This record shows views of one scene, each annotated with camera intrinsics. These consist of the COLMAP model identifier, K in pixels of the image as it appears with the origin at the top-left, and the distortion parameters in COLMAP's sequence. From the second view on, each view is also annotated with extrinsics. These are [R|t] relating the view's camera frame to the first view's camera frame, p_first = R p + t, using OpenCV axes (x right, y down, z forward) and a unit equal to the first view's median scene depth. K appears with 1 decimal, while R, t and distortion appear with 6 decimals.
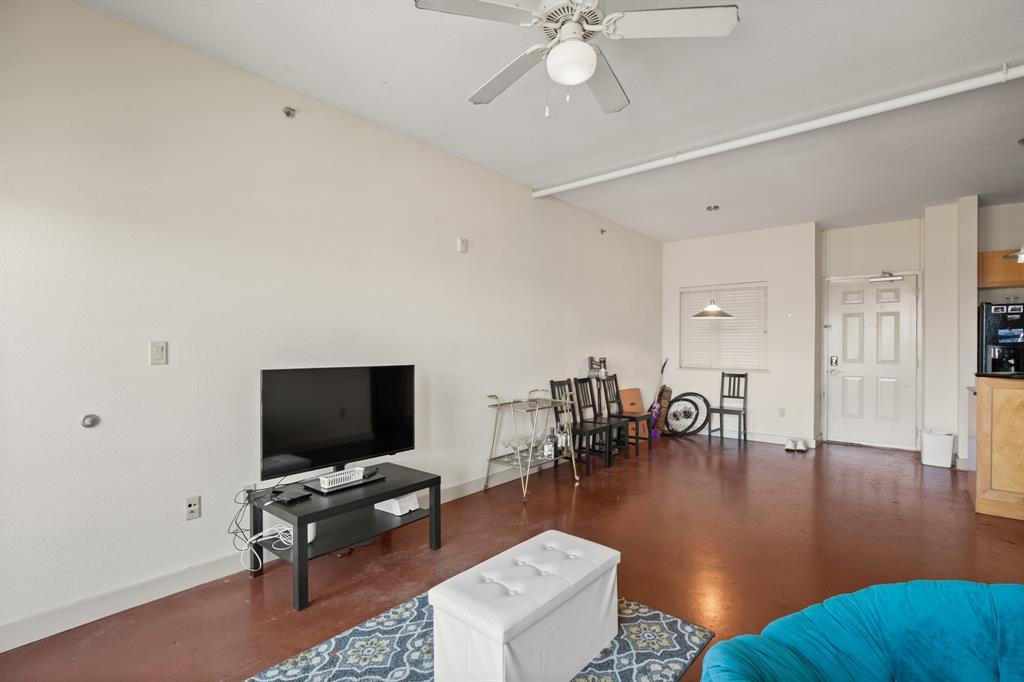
lens RADIAL K [[468.5, 0, 527.2], [0, 468.5, 344.7], [0, 0, 1]] dist [-0.003324, -0.000479]
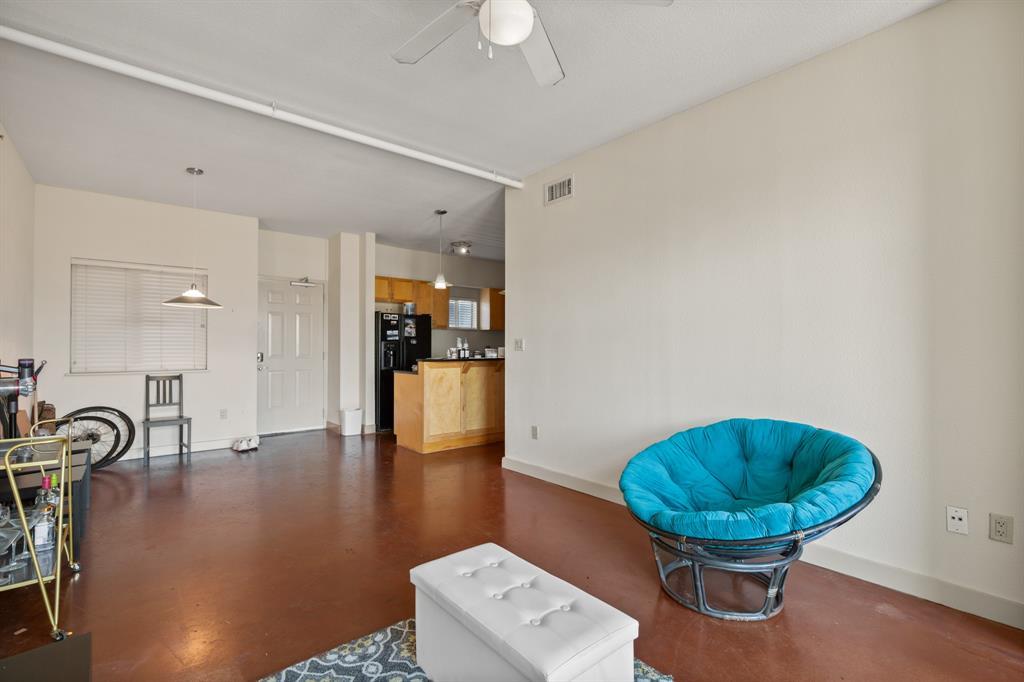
lens RADIAL K [[472.6, 0, 513.7], [0, 472.6, 344.2], [0, 0, 1]] dist [-0.003850, -0.000357]
pose [[0.182839, 0.001727, 0.983141, -0.269888], [0.000898, 0.999998, -0.001924, 0.009898], [-0.983142, 0.001235, 0.182837, 0.271838]]
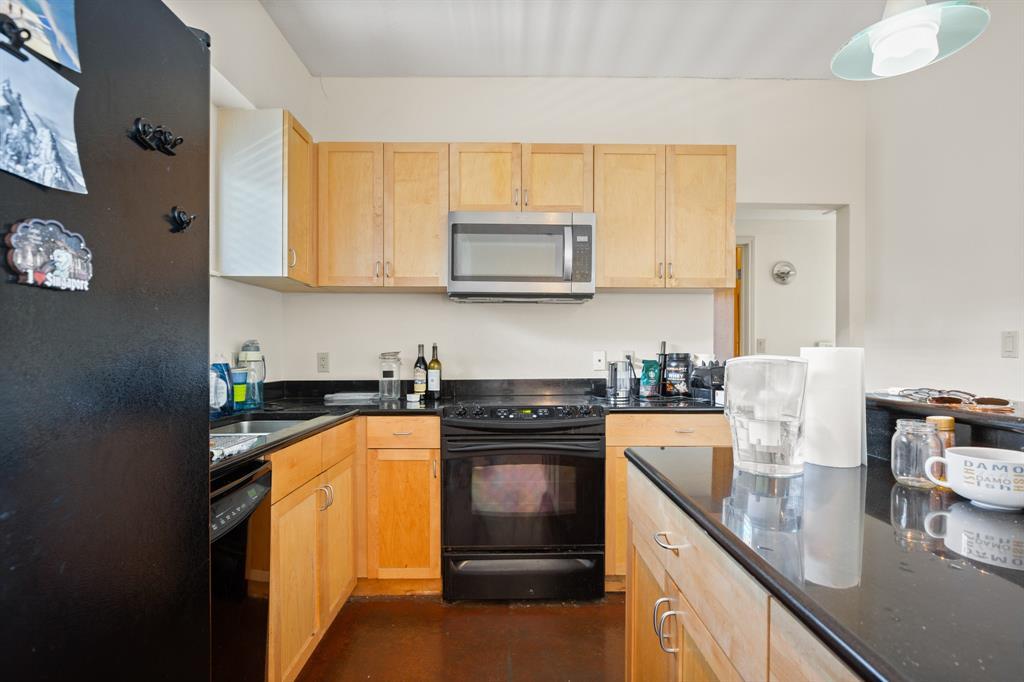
lens RADIAL K [[512.0, 0, 515.3], [0, 512.0, 348.5], [0, 0, 1]] dist [-0.000154, -0.000029]
pose [[-0.647016, -0.006227, 0.762451, 0.713701], [-0.003004, 0.999980, 0.005617, 0.015897], [-0.762470, 0.001344, -0.647022, 0.726170]]
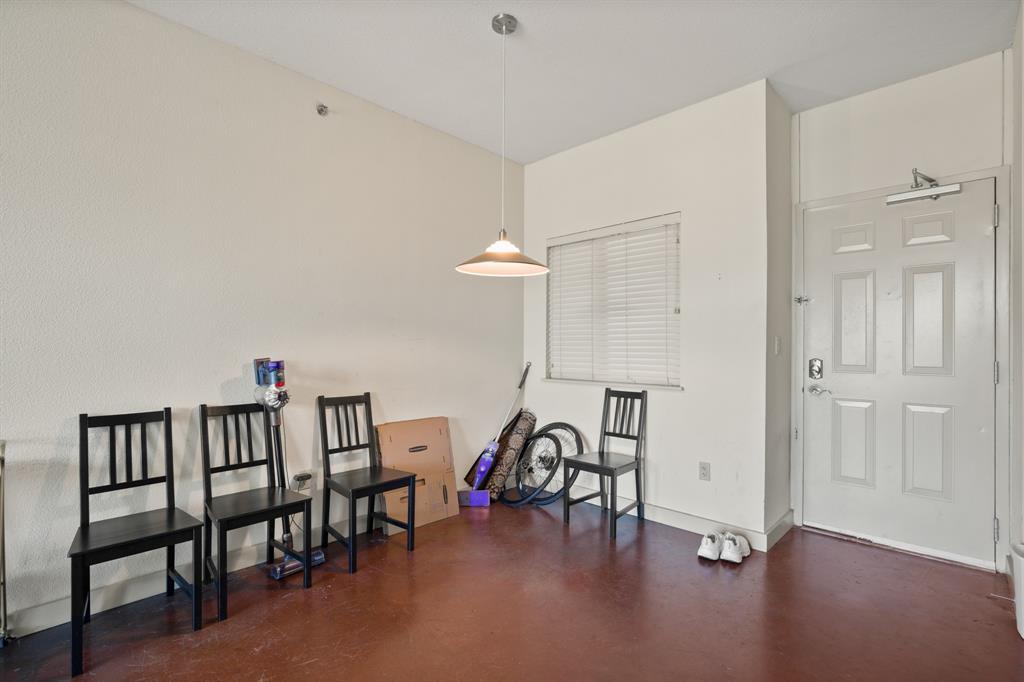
lens RADIAL K [[458.3, 0, 533.7], [0, 458.3, 342.3], [0, 0, 1]] dist [-0.000508, 0.000653]
pose [[0.997846, 0.000153, -0.065600, 0.400533], [-0.000802, 0.999951, -0.009860, 0.012512], [0.065595, 0.009892, 0.997797, 0.507436]]
